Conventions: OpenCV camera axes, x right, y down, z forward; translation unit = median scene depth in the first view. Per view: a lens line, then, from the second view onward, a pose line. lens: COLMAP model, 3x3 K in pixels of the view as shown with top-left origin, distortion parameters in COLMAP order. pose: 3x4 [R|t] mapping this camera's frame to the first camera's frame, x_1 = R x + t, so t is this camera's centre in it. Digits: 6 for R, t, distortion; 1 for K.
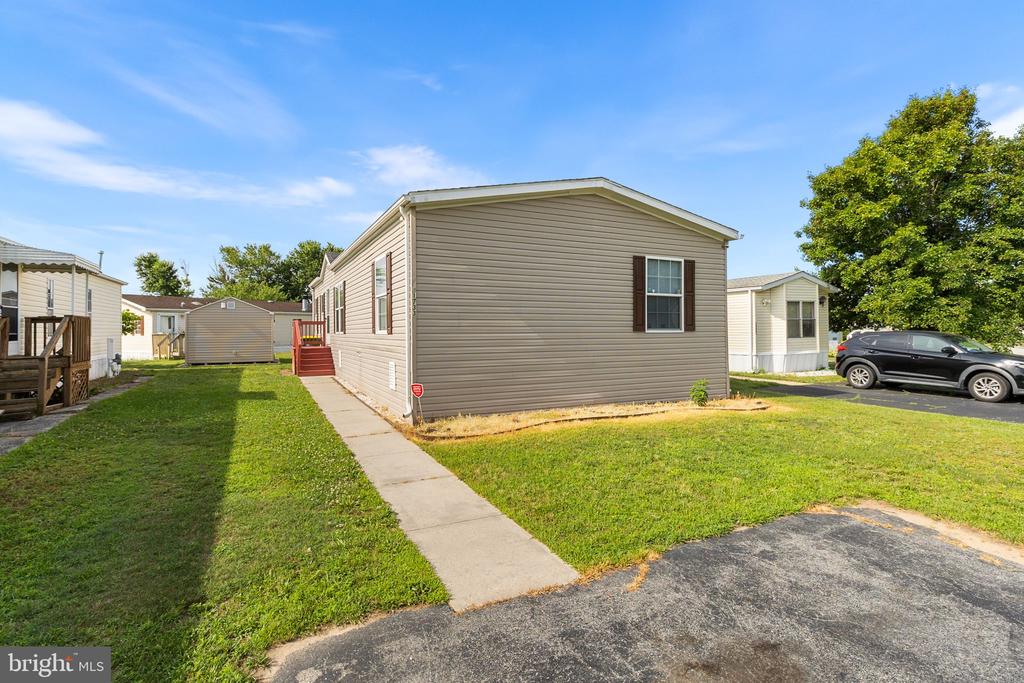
lens RADIAL K [[475.9, 0, 495.0], [0, 475.9, 332.8], [0, 0, 1]] dist [-0.000188, -0.000497]
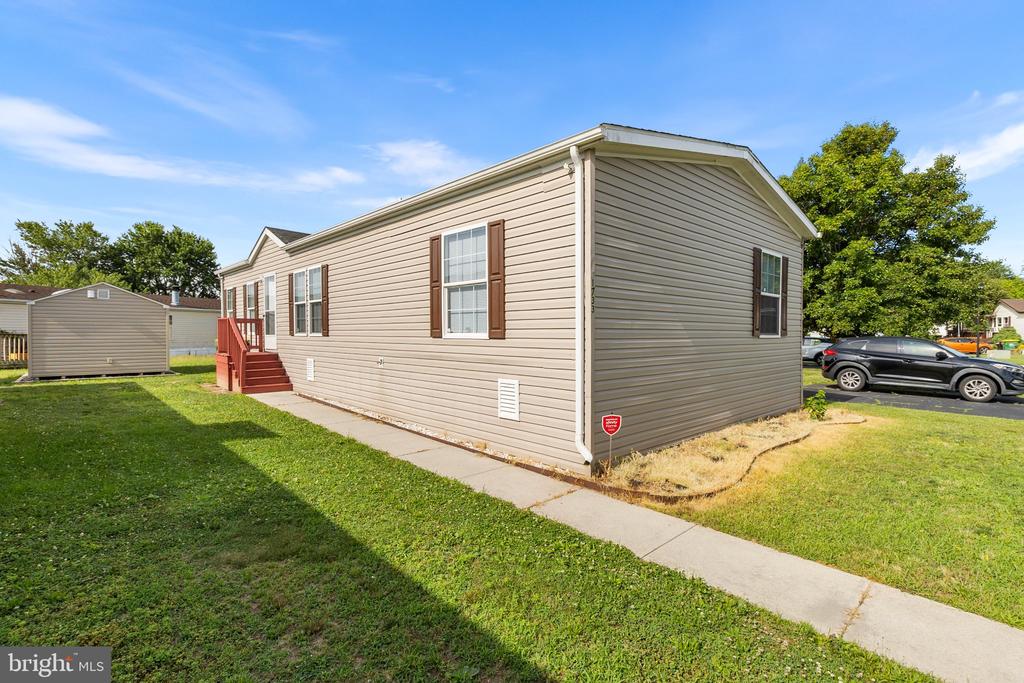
lens RADIAL K [[475.9, 0, 502.8], [0, 475.9, 340.9], [0, 0, 1]] dist [-0.000188, -0.000497]
pose [[0.959494, 0.002547, 0.281717, -0.232160], [-0.006639, 0.999886, 0.013570, -0.002143], [-0.281651, -0.014891, 0.959401, 0.186360]]
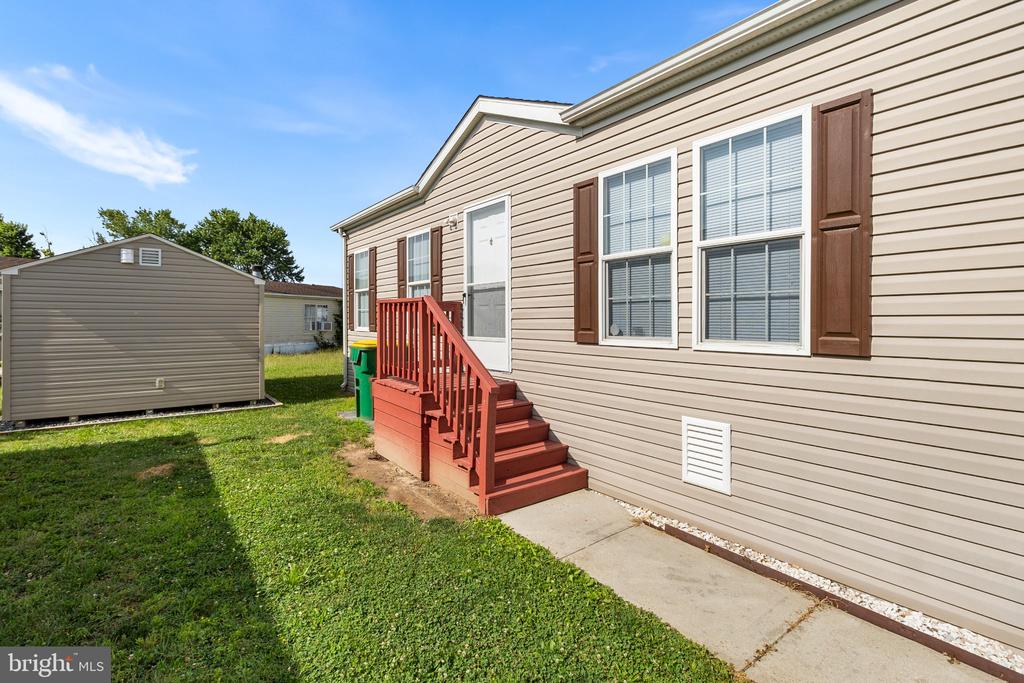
lens RADIAL K [[475.9, 0, 516.6], [0, 475.9, 325.8], [0, 0, 1]] dist [-0.000188, -0.000497]
pose [[0.980333, 0.005060, 0.197288, -0.440336], [-0.006676, 0.999949, 0.007523, -0.010779], [-0.197240, -0.008692, 0.980317, 0.732563]]
